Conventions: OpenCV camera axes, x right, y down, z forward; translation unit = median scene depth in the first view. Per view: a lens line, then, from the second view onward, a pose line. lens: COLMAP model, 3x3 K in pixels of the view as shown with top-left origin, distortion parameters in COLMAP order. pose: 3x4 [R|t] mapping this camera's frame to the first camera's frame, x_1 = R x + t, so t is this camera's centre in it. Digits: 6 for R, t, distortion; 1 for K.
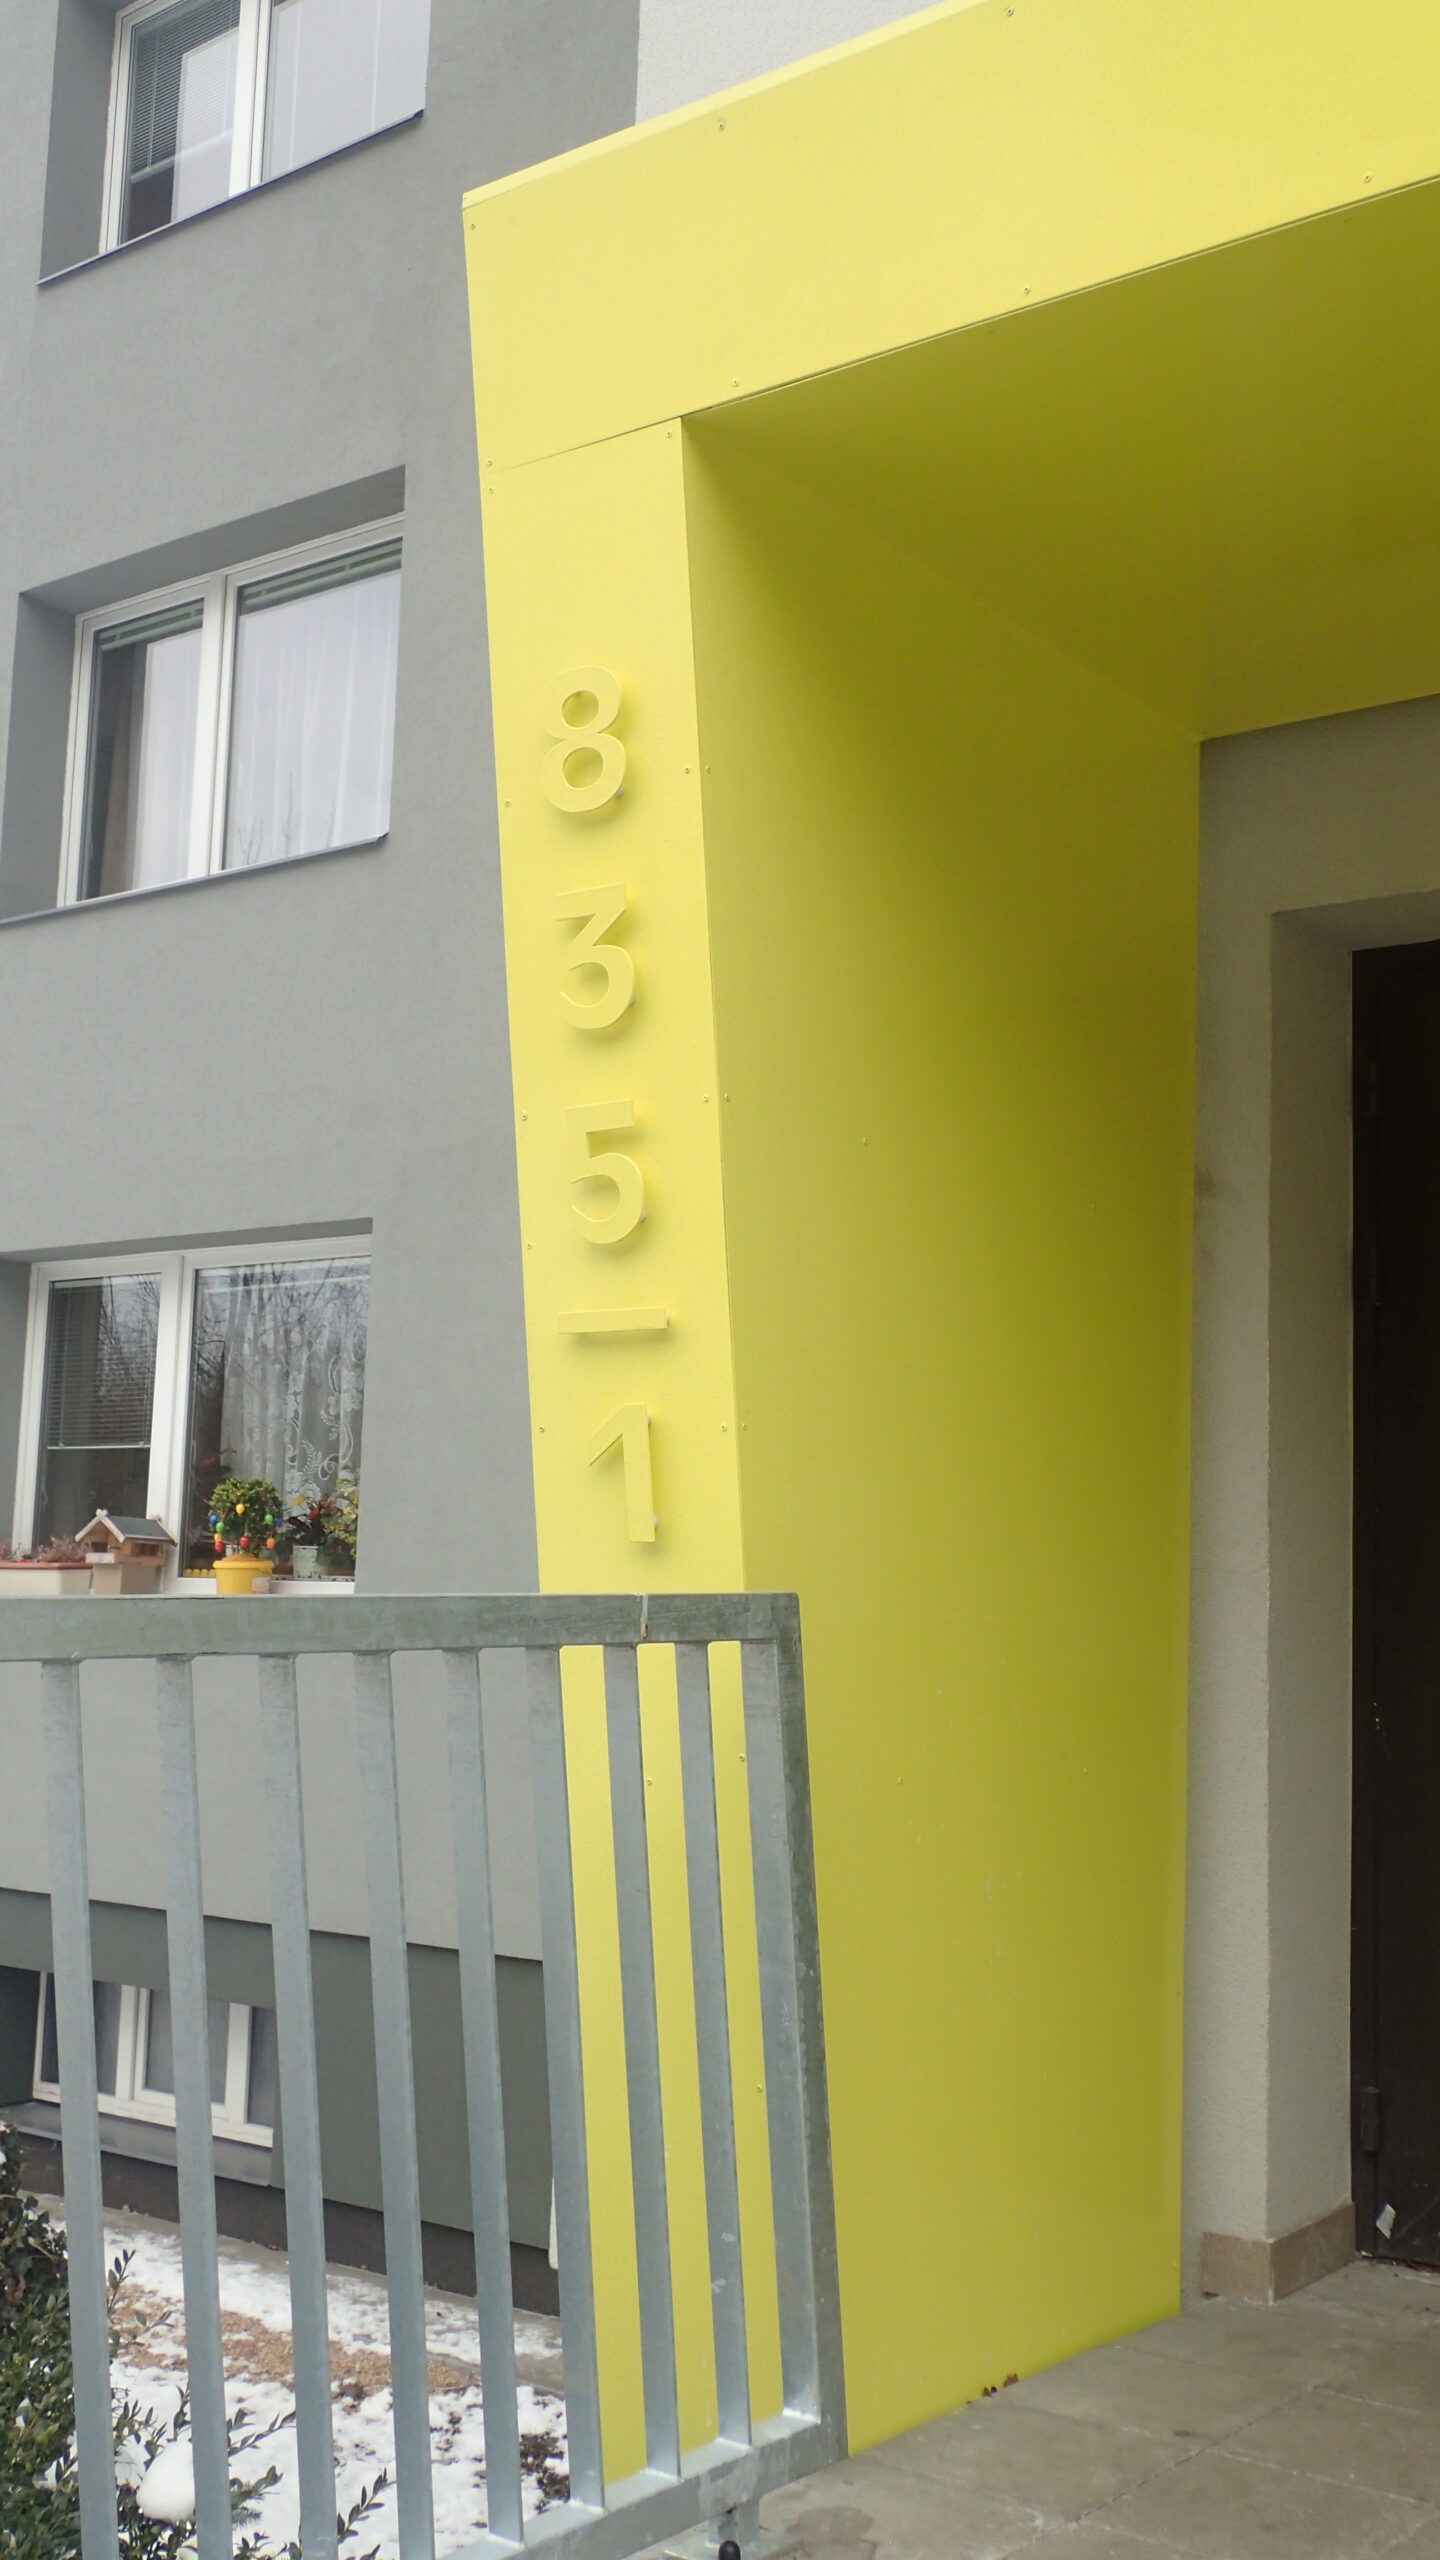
lens RADIAL K [[2685.4, 0, 725.6], [0, 2685.4, 1274.0], [0, 0, 1]] dist [-0.055537, 0.000000]
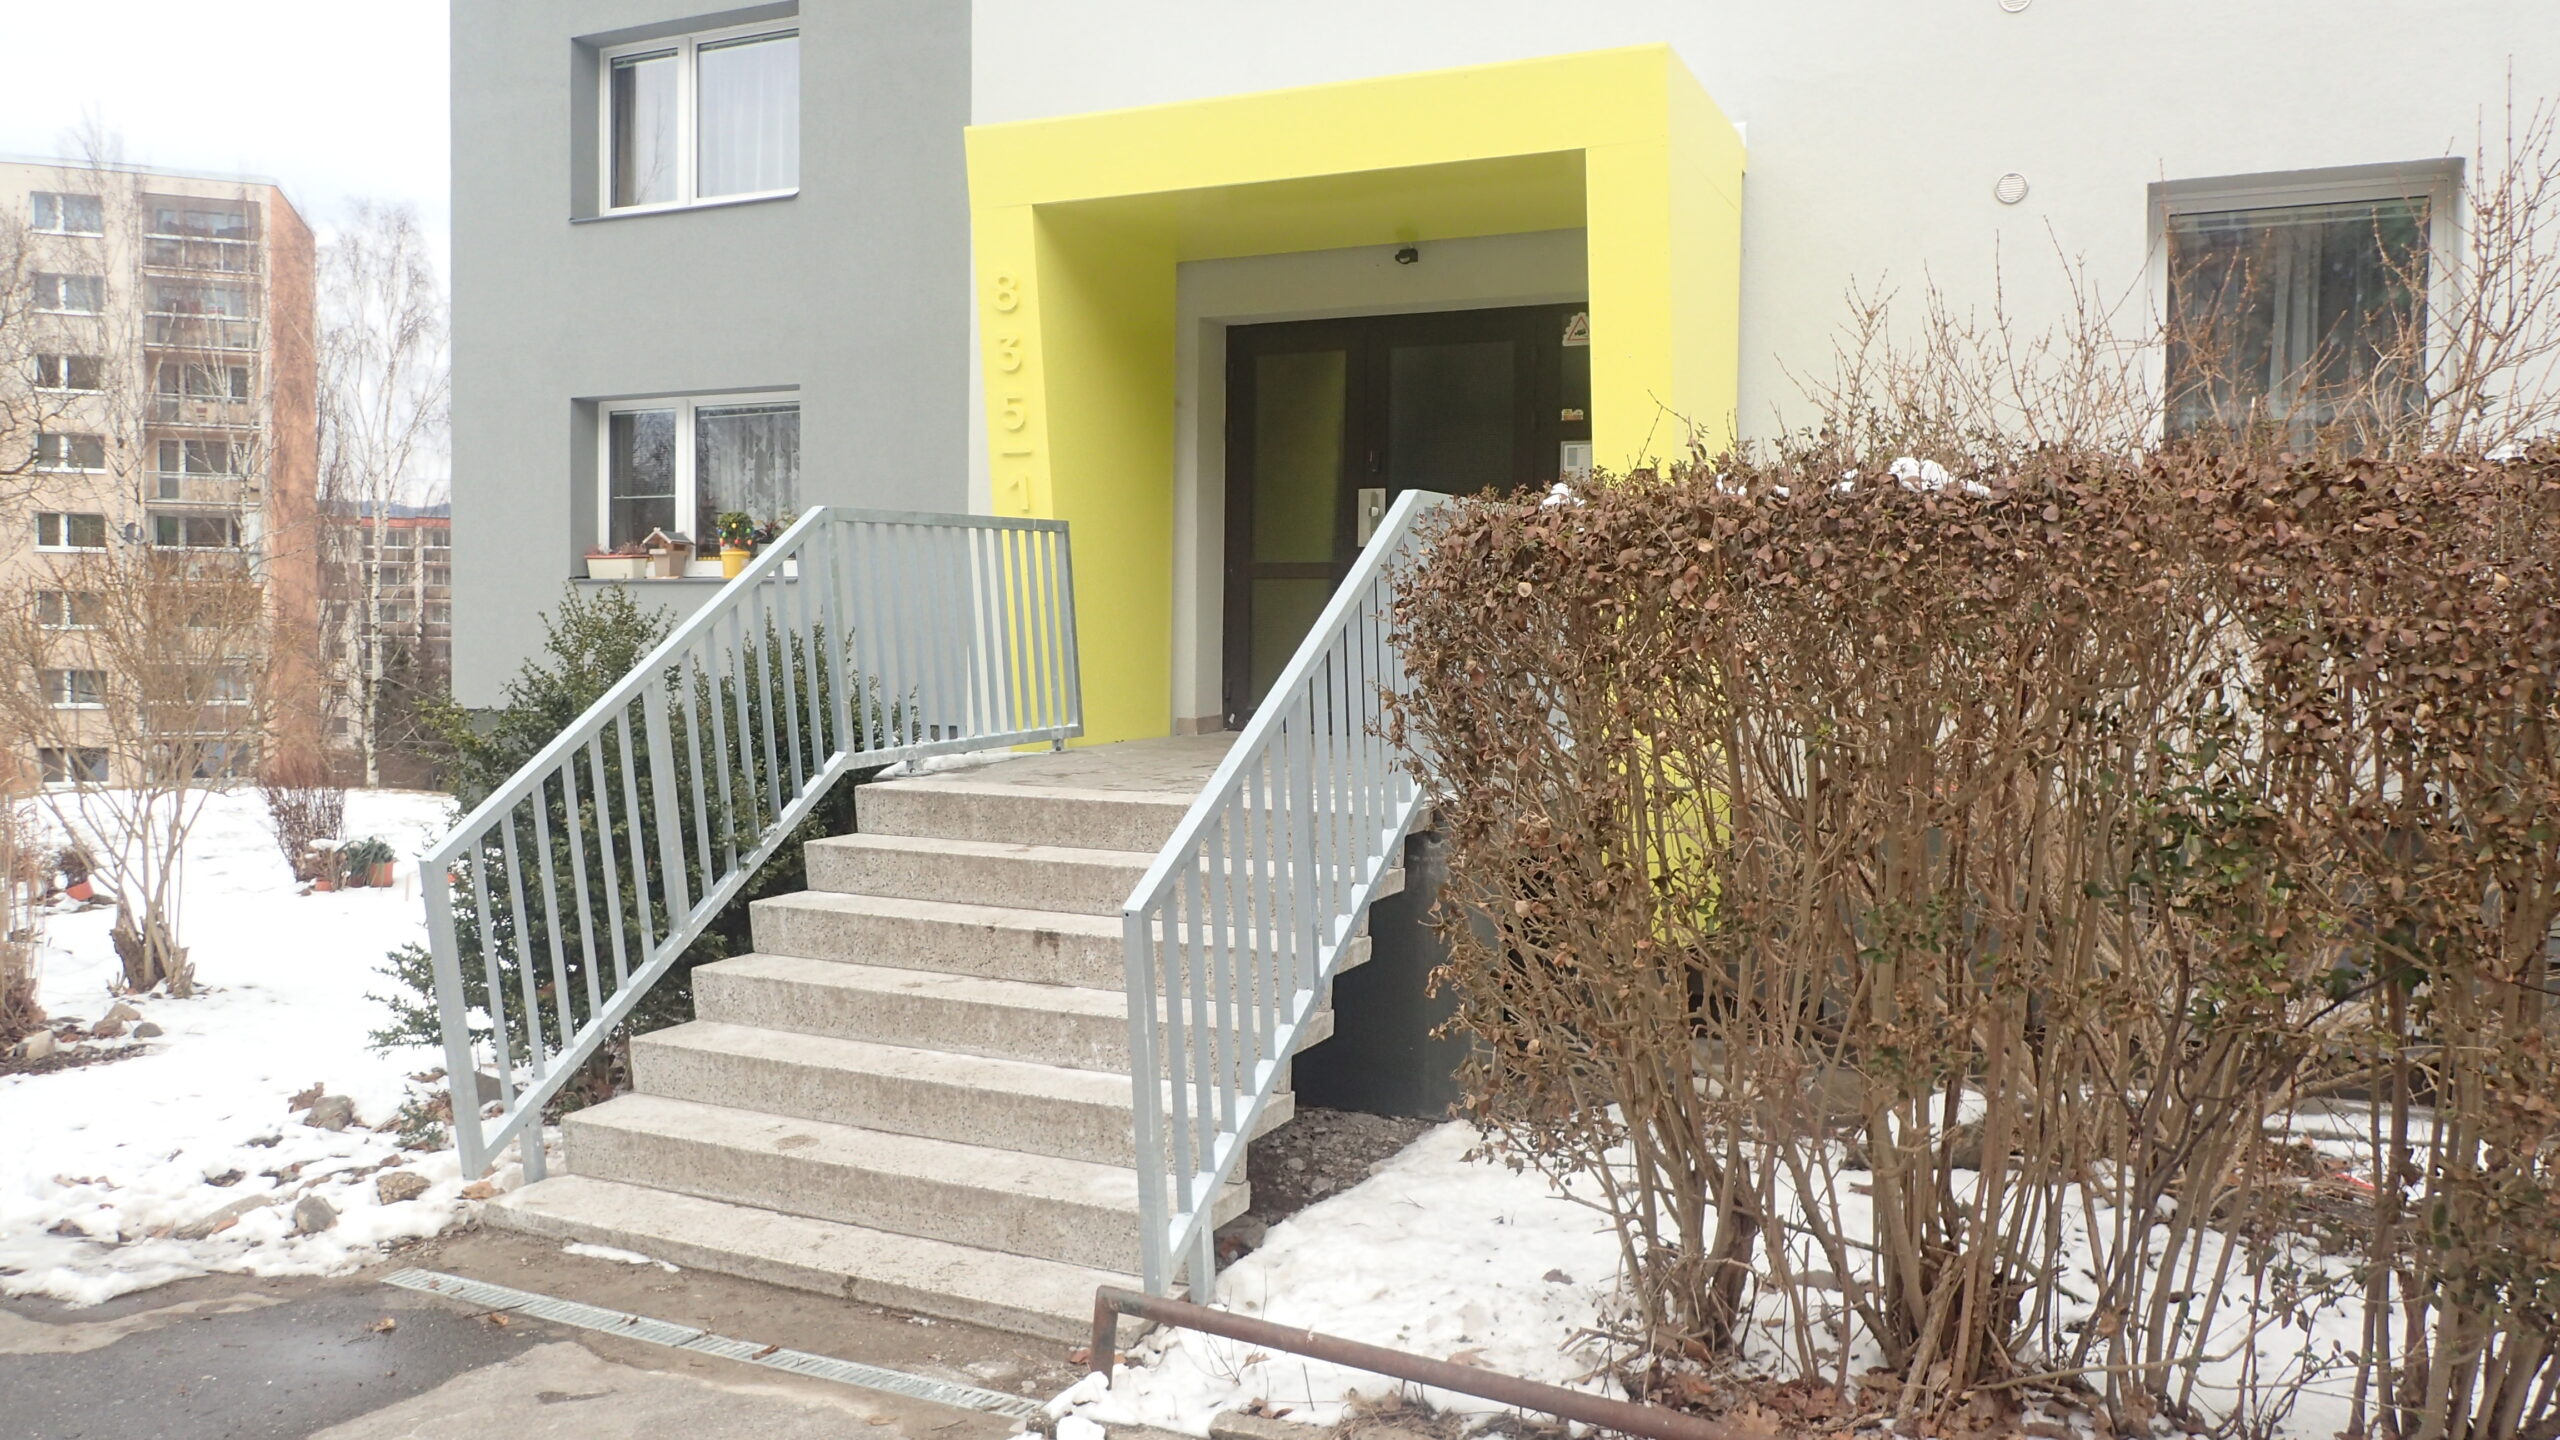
lens RADIAL K [[1938.6, 0, 1284.1], [0, 1938.6, 712.5], [0, 0, 1]] dist [0.016060, 0.000345]
pose [[0.978643, -0.026511, 0.203850, -0.177879], [-0.008139, 0.985874, 0.167289, -0.058200], [-0.205405, -0.165375, 0.964603, -1.315625]]
